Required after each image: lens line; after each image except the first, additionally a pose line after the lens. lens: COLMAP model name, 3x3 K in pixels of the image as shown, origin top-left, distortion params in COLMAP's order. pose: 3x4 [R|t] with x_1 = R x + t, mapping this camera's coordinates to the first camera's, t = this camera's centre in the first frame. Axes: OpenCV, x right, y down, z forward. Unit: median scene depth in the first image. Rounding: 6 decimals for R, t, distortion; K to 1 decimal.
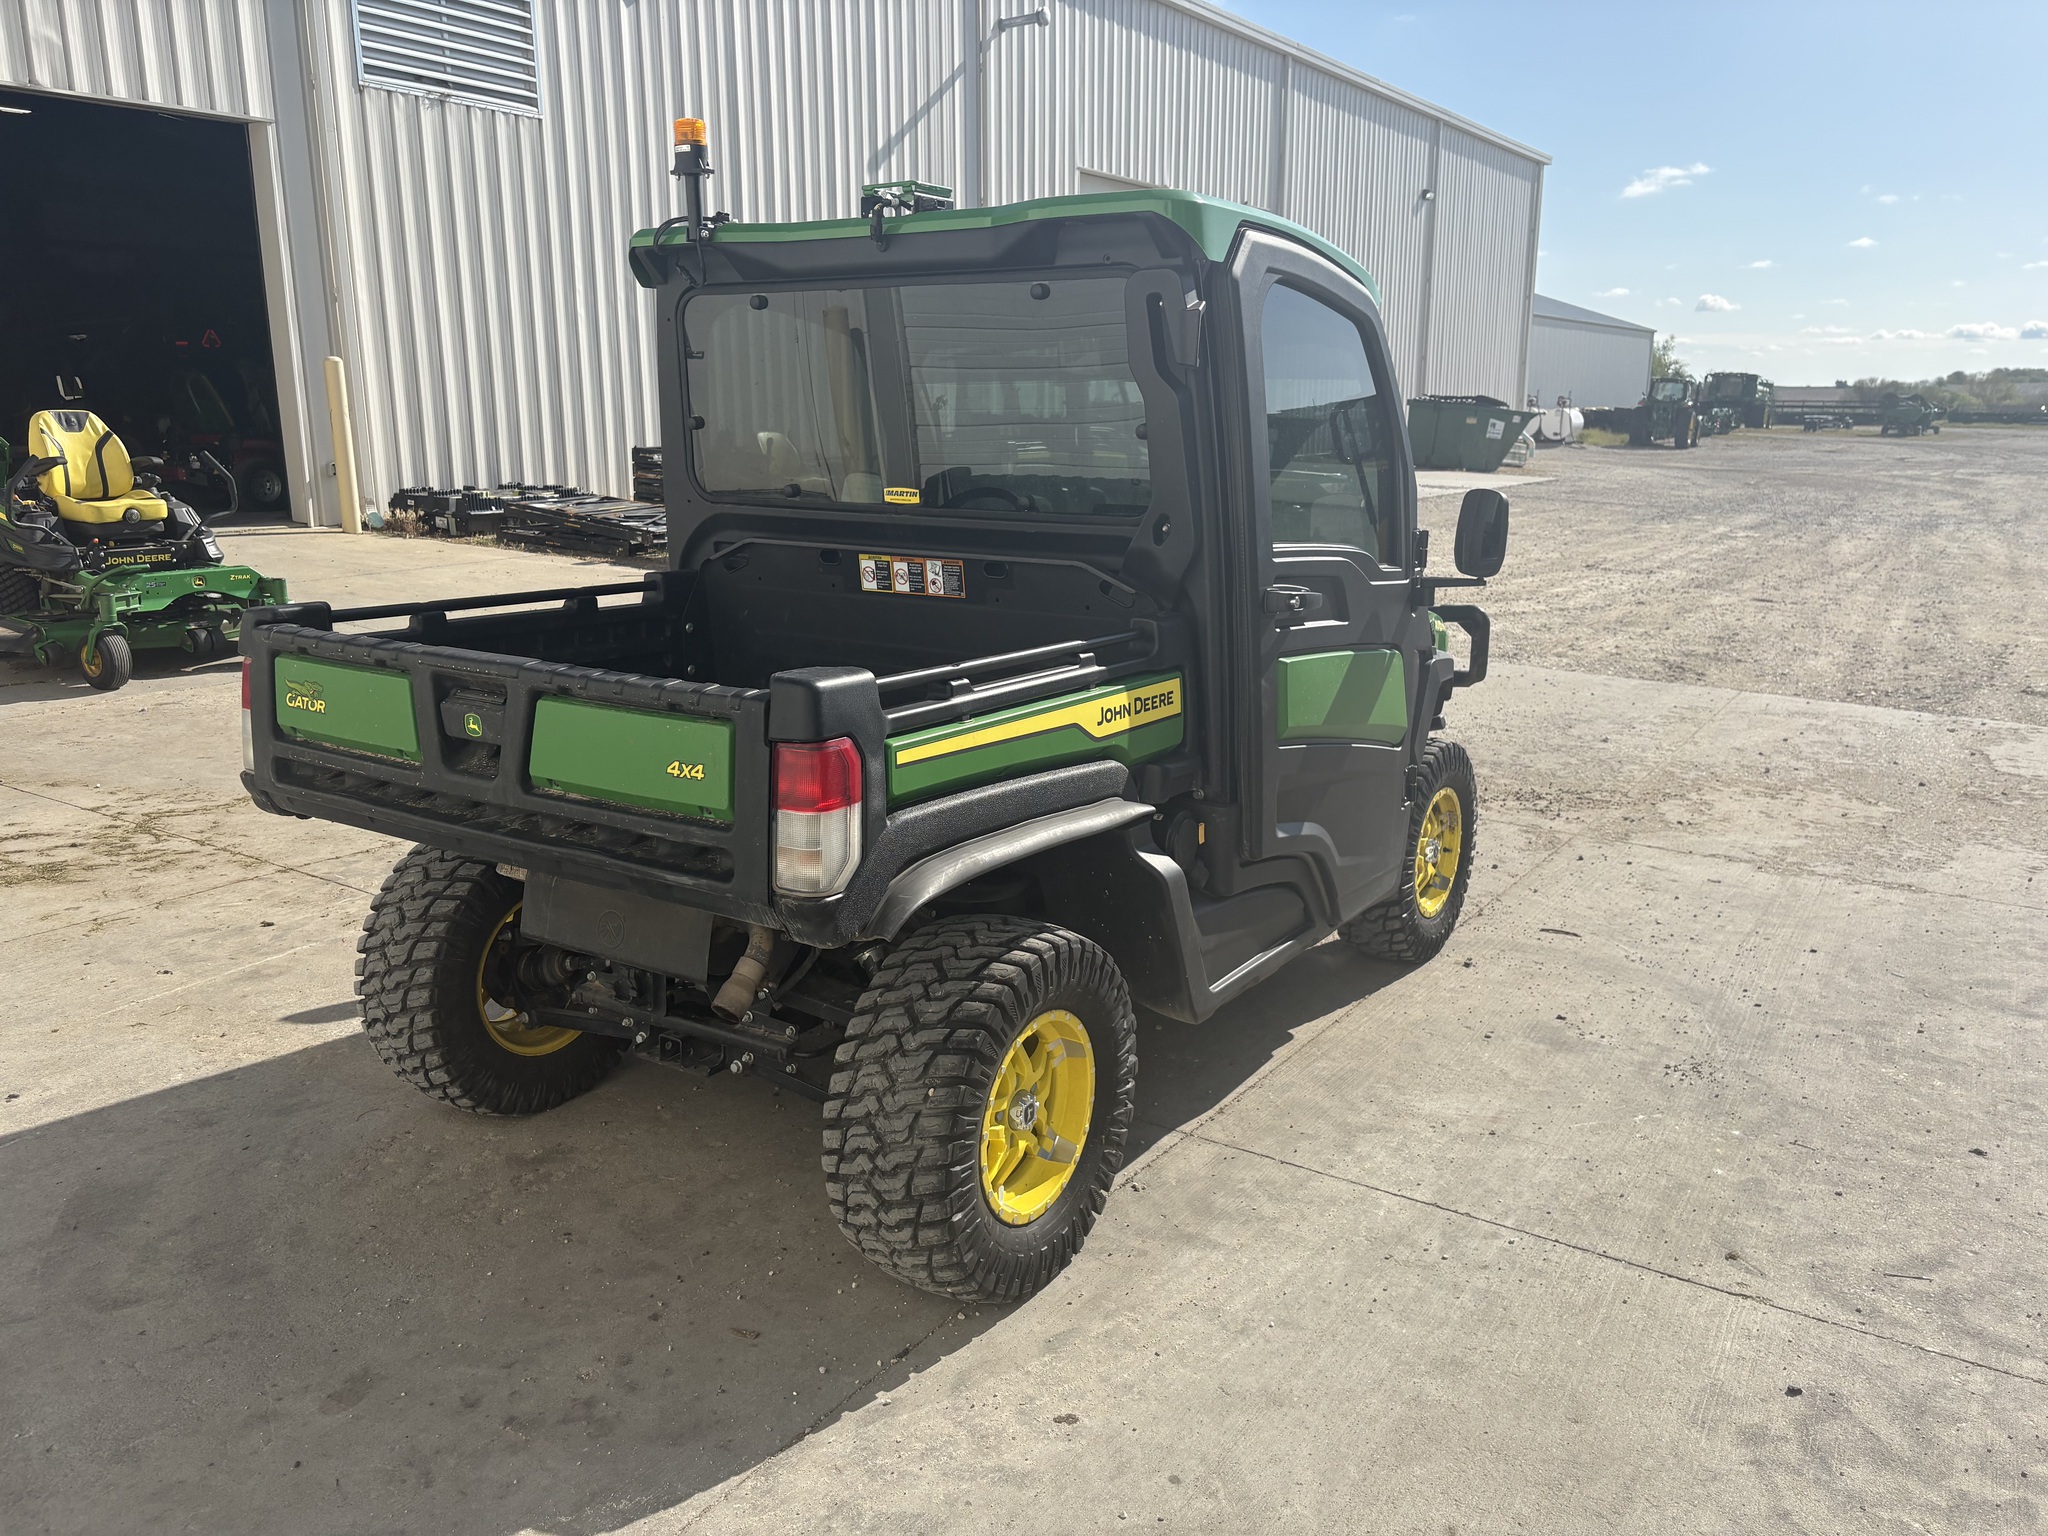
lens RADIAL K [[1557.4, 0, 1024.5], [0, 1557.4, 742.6], [0, 0, 1]] dist [0.044684, -0.046879]
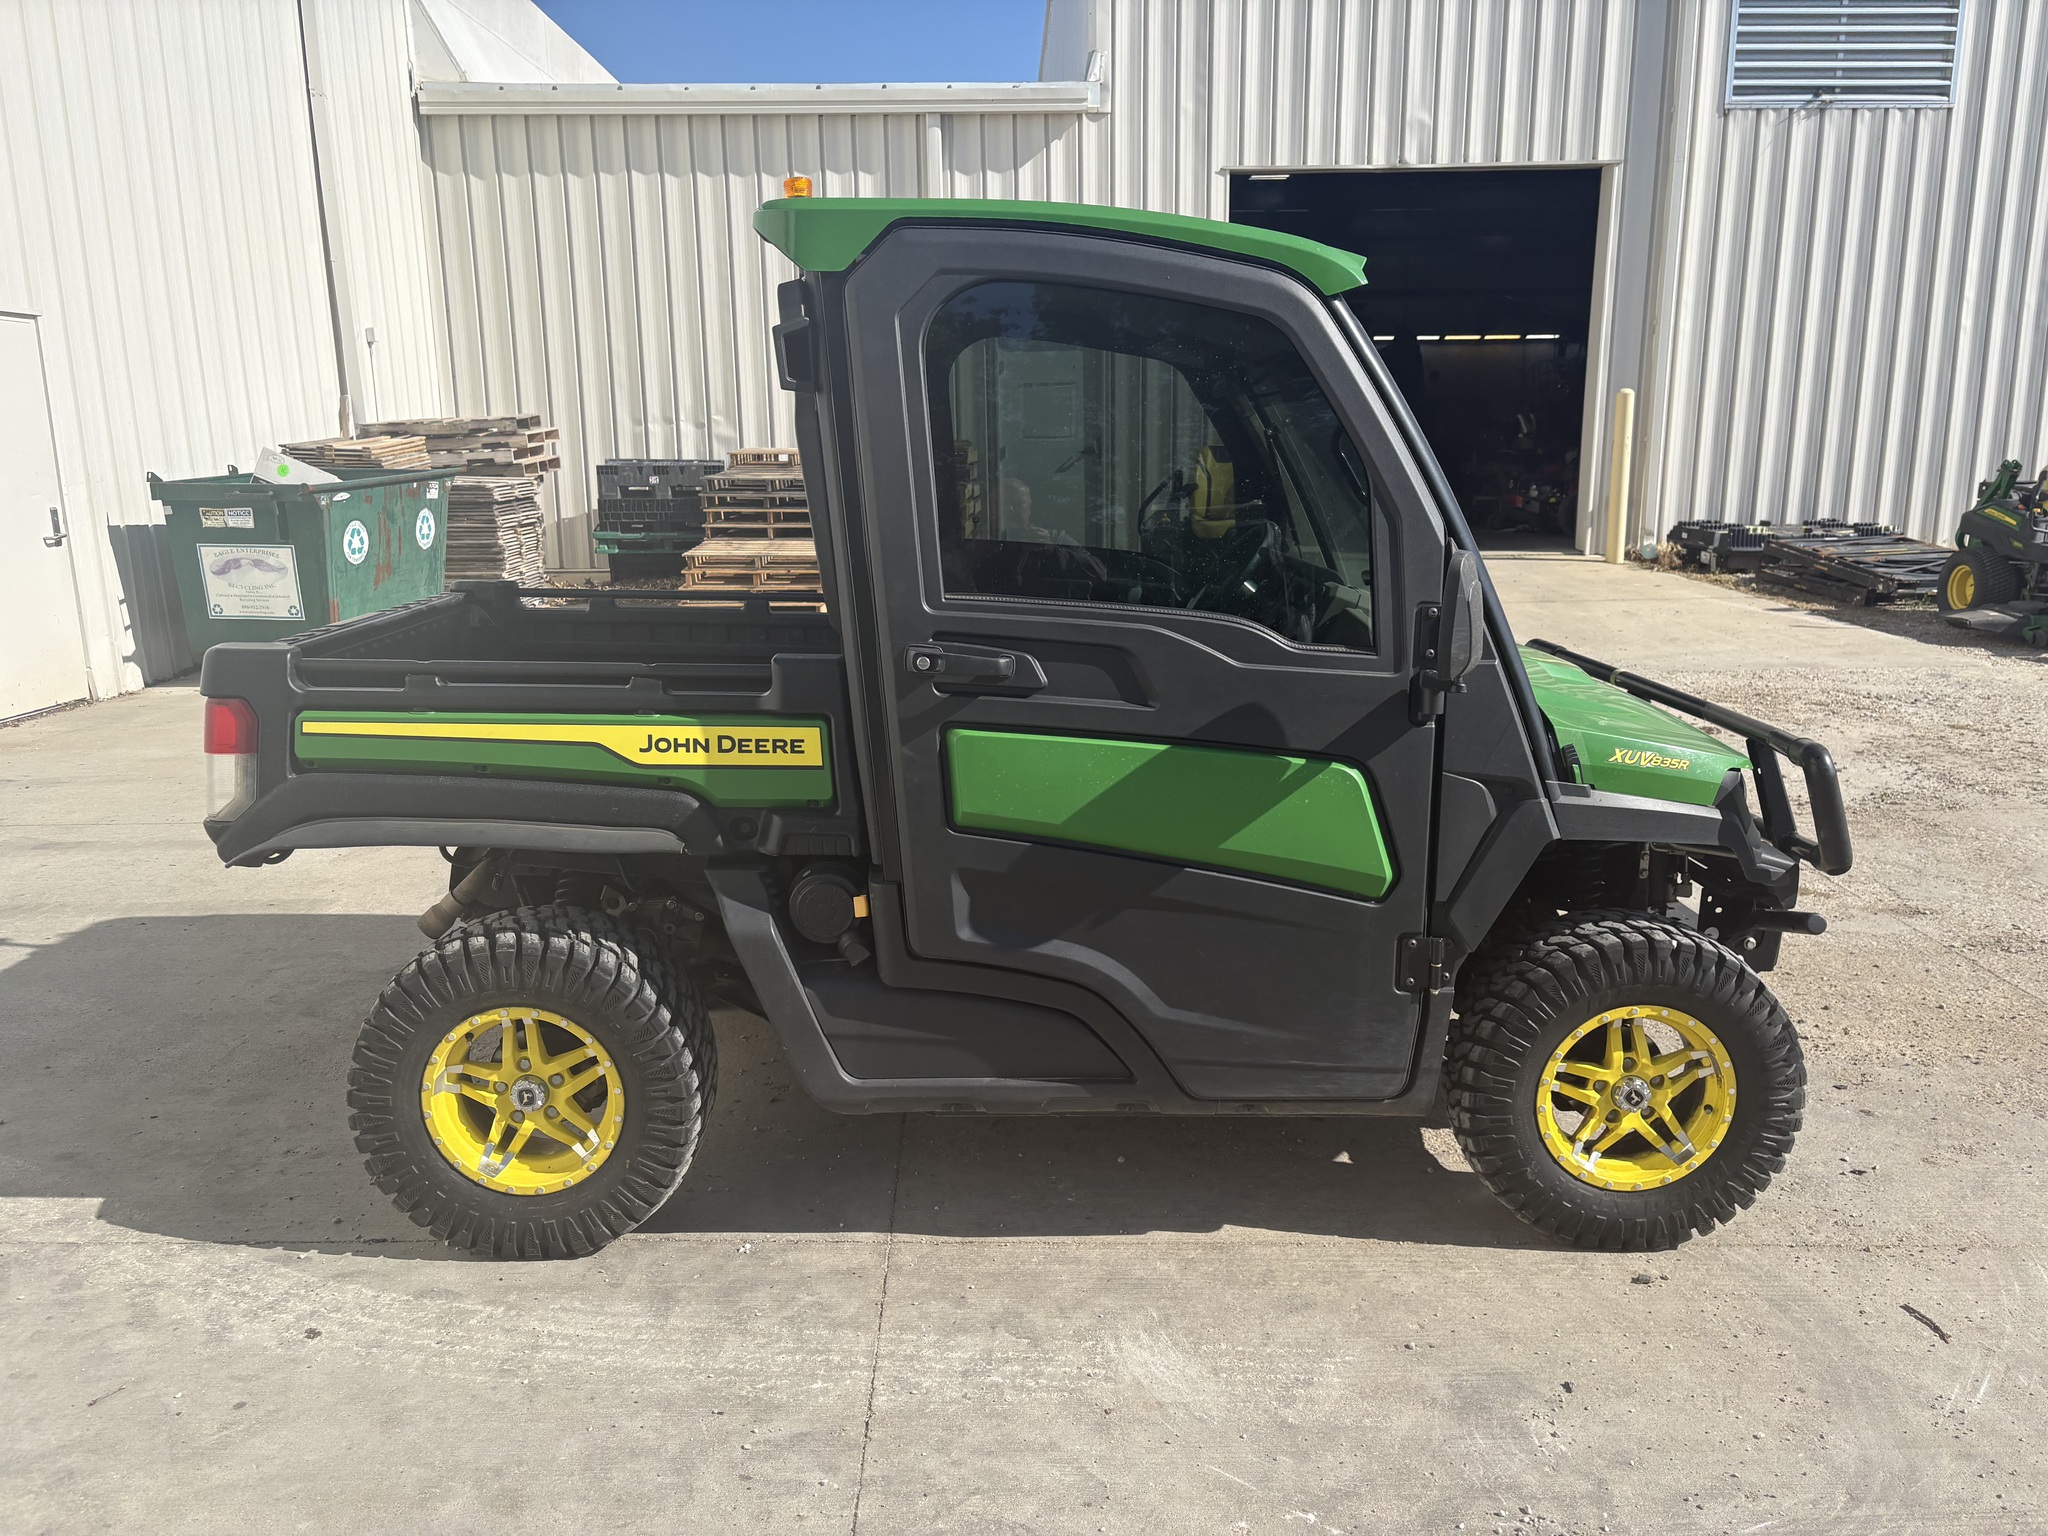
lens RADIAL K [[1549.7, 0, 1024.0], [0, 1549.7, 768.0], [0, 0, 1]] dist [0.050376, -0.062169]
pose [[0.564832, 0.164218, -0.808701, 0.798550], [-0.166786, 0.982492, 0.083018, -0.100065], [0.808175, 0.087989, 0.582332, 0.498146]]
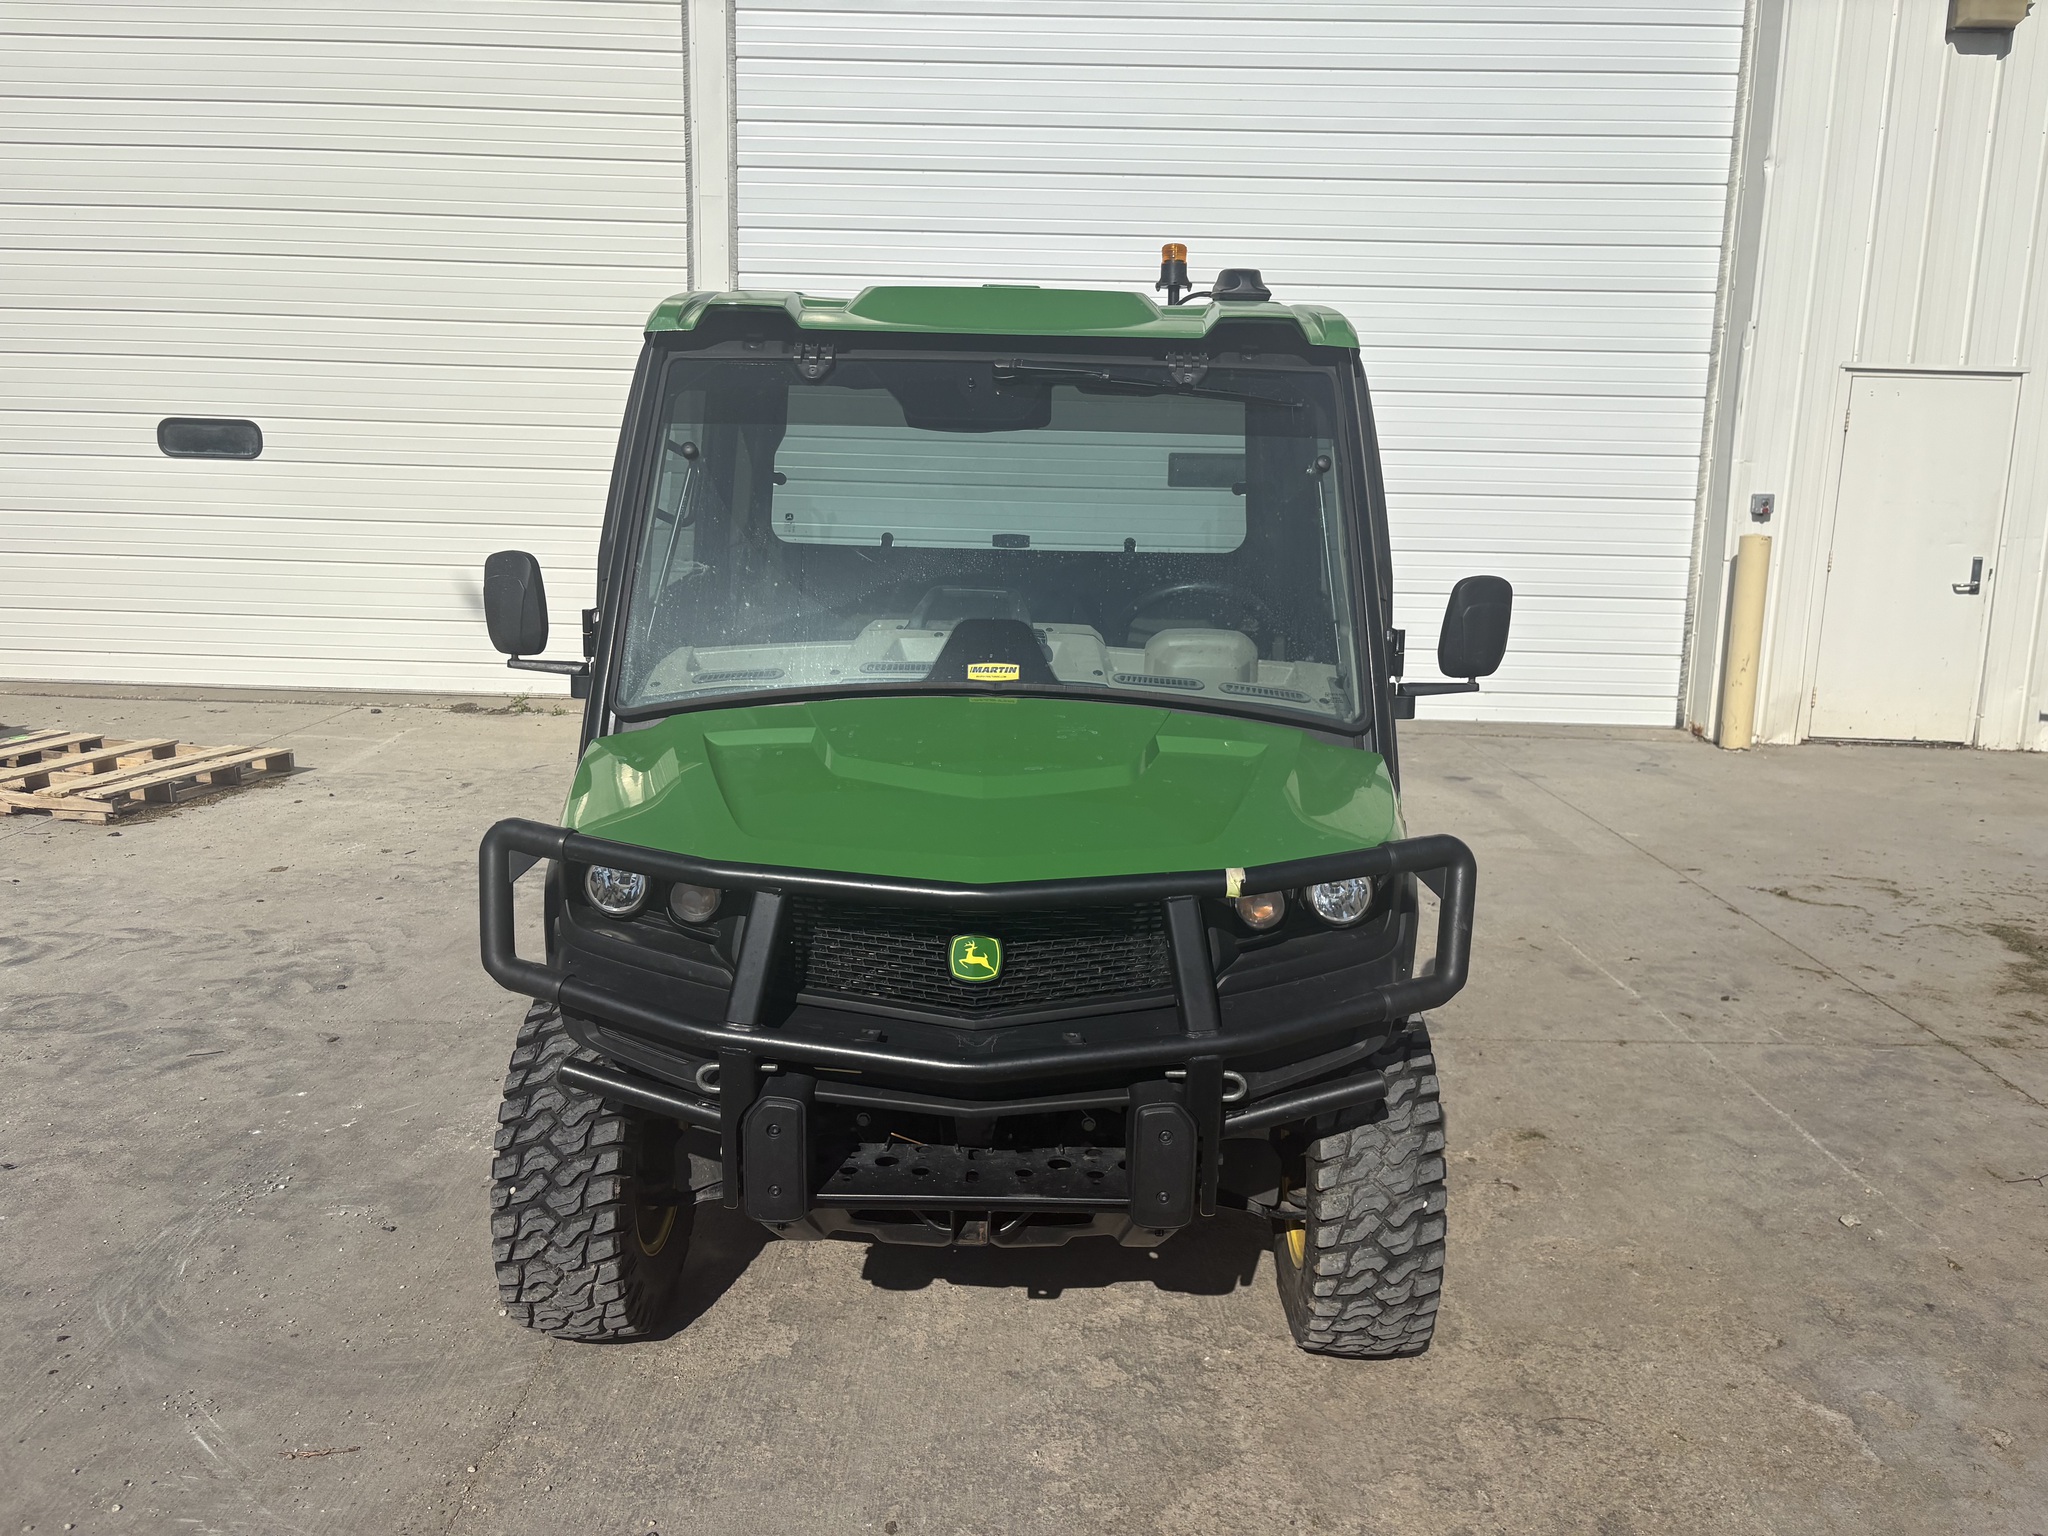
lens RADIAL K [[1542.1, 0, 1025.8], [0, 1542.1, 750.0], [0, 0, 1]] dist [0.050172, -0.052072]
pose [[-0.840988, 0.071814, -0.536266, 0.549664], [-0.140440, 0.928206, 0.344543, -0.410522], [0.522509, 0.365069, -0.770525, 1.936894]]
